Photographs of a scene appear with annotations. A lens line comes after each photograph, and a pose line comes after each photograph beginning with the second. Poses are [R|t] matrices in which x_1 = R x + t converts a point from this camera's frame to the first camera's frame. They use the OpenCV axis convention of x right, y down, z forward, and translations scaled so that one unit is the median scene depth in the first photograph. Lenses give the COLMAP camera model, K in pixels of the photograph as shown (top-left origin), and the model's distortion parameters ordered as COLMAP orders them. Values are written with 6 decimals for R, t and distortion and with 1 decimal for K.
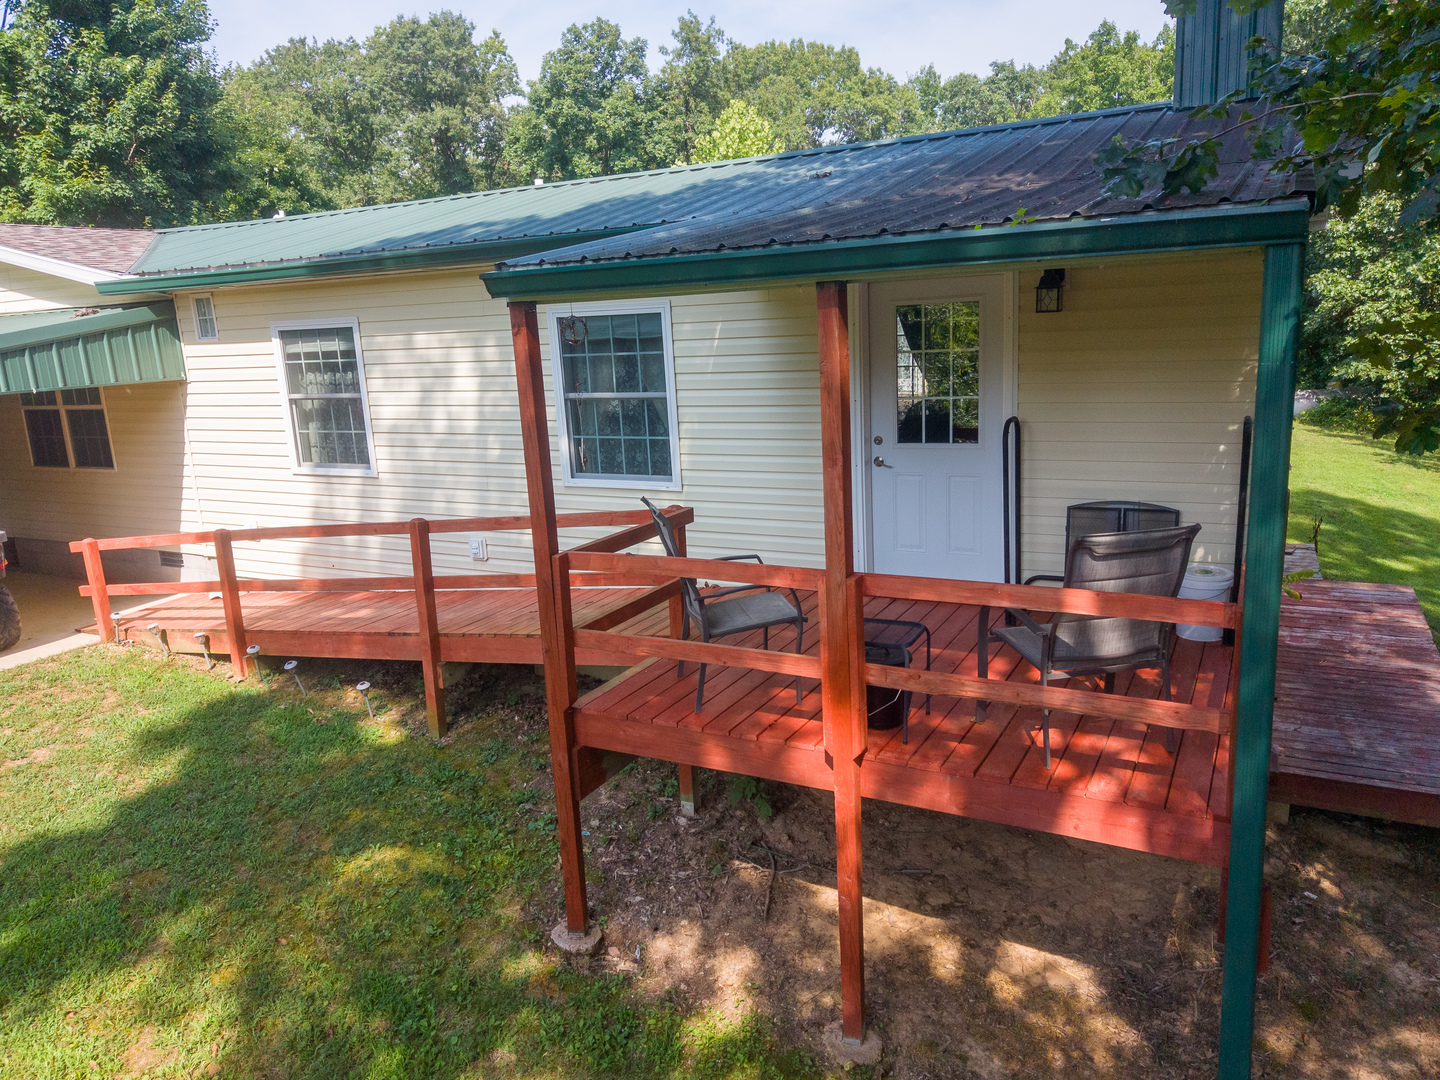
lens RADIAL K [[1032.2, 0, 720.0], [0, 1032.2, 540.0], [0, 0, 1]] dist [0.022764, -0.018854]
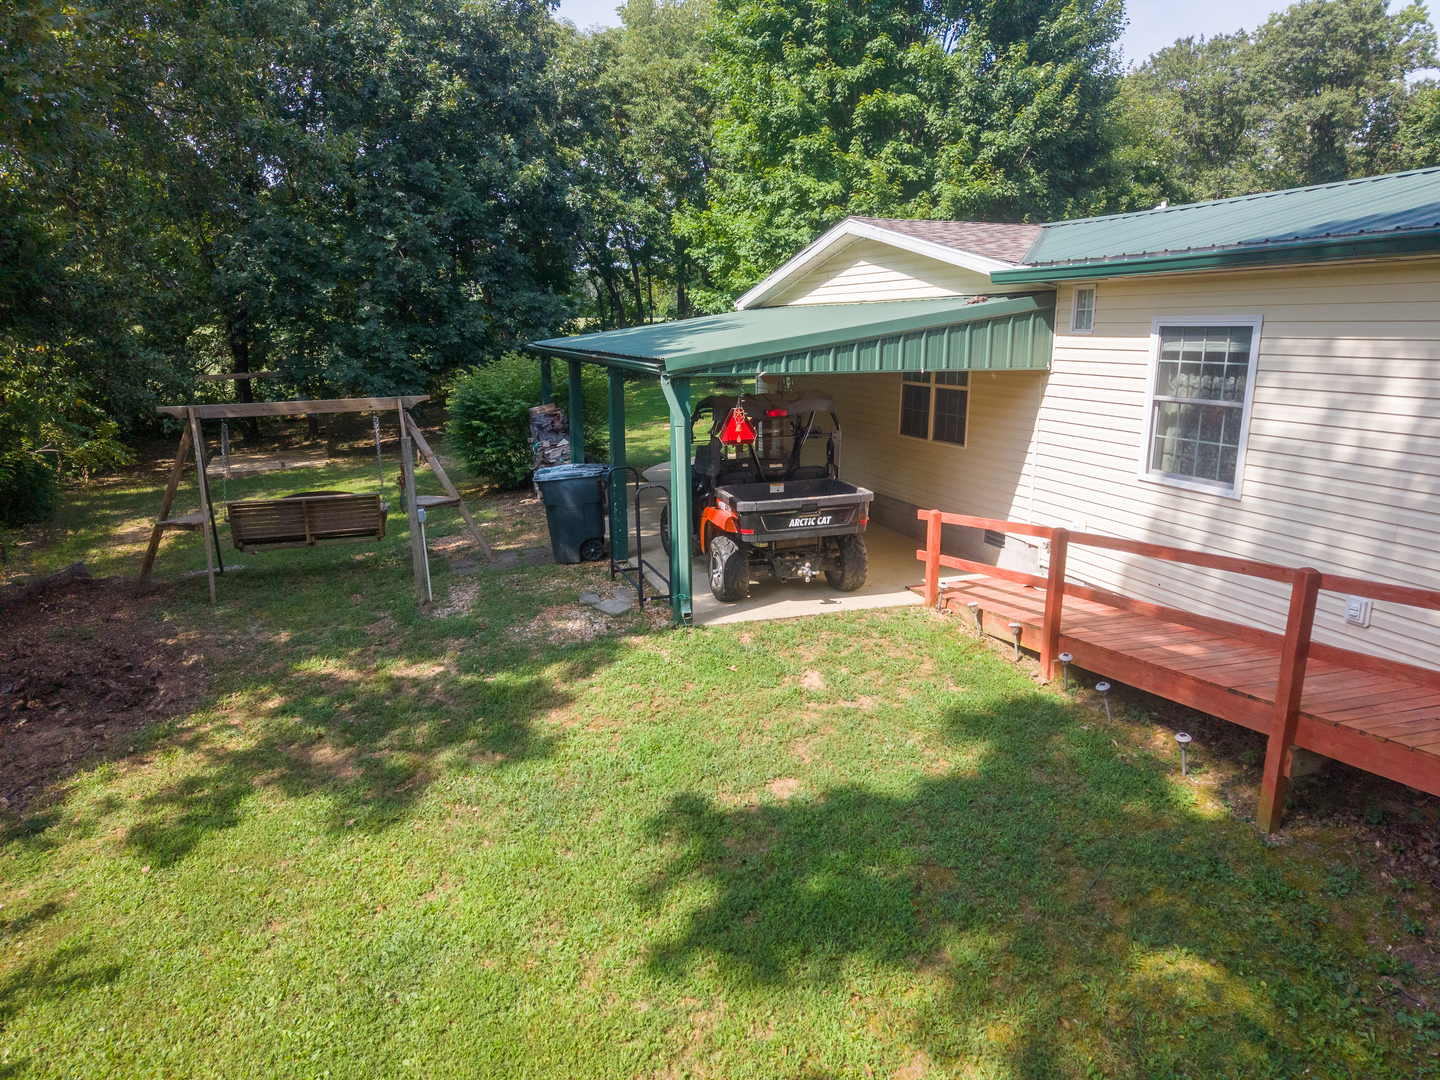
lens RADIAL K [[961.3, 0, 720.0], [0, 961.3, 540.0], [0, 0, 1]] dist [0.028500, -0.022334]
pose [[0.726631, 0.198960, -0.657588, -0.104243], [-0.185531, 0.978414, 0.091018, -0.020128], [0.661502, 0.055867, 0.747859, 0.101186]]
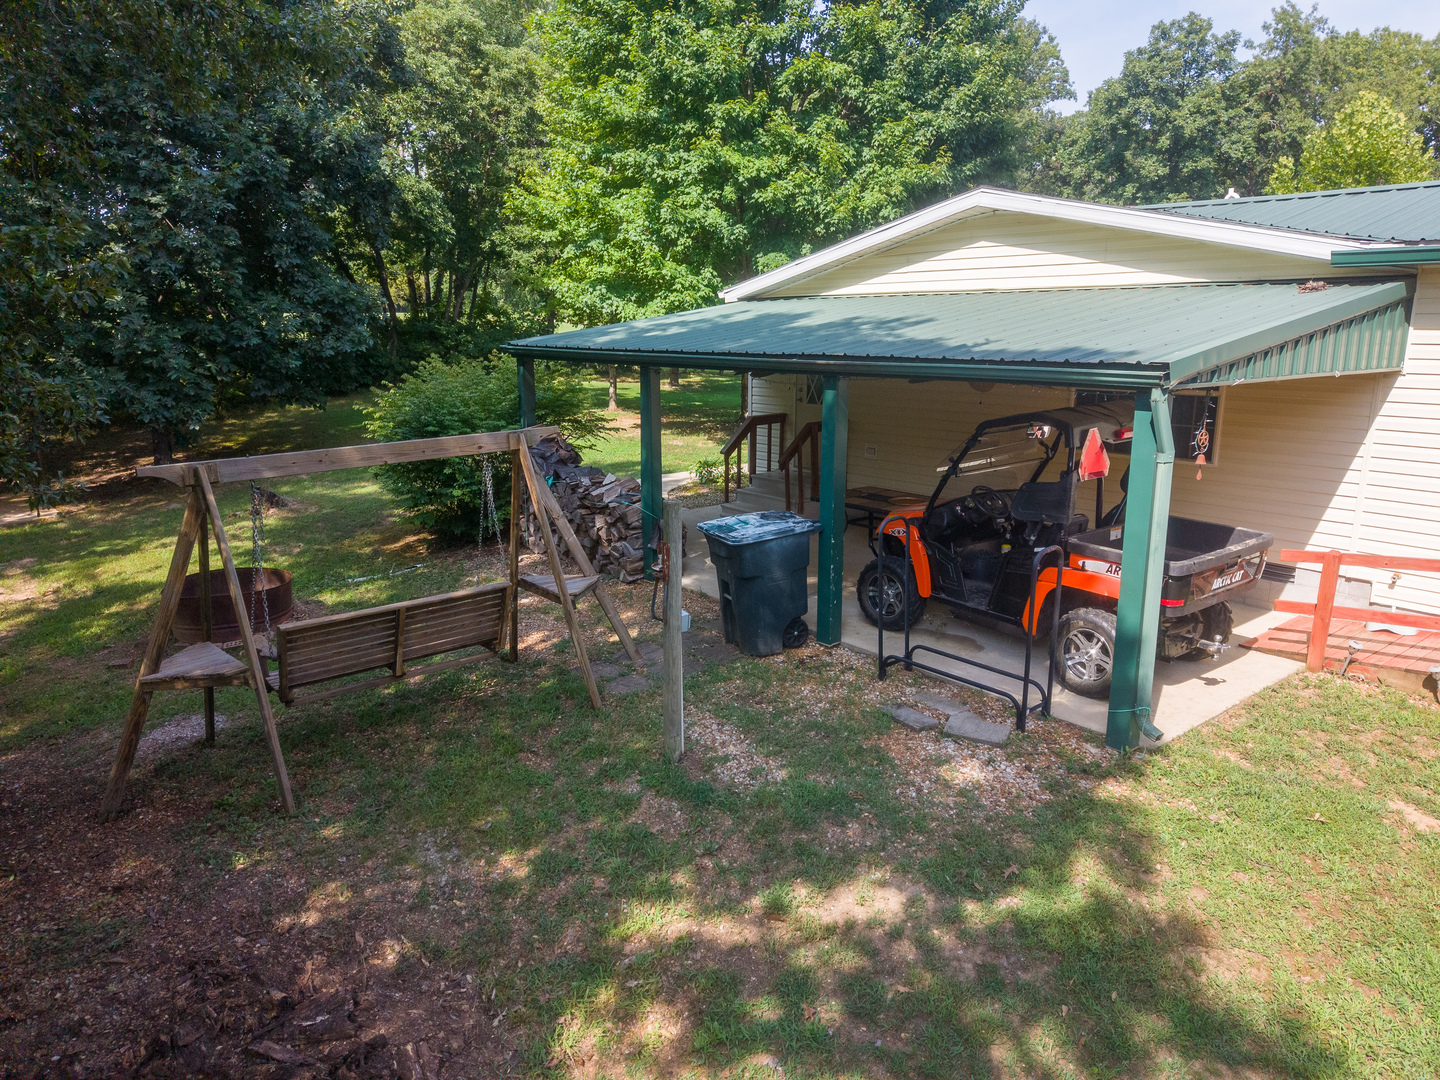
lens RADIAL K [[961.3, 0, 720.0], [0, 961.3, 540.0], [0, 0, 1]] dist [0.028500, -0.022334]
pose [[0.918364, 0.135367, -0.371865, -0.758933], [-0.130959, 0.990689, 0.037215, 0.025553], [0.373440, 0.014522, 0.927541, 0.074626]]
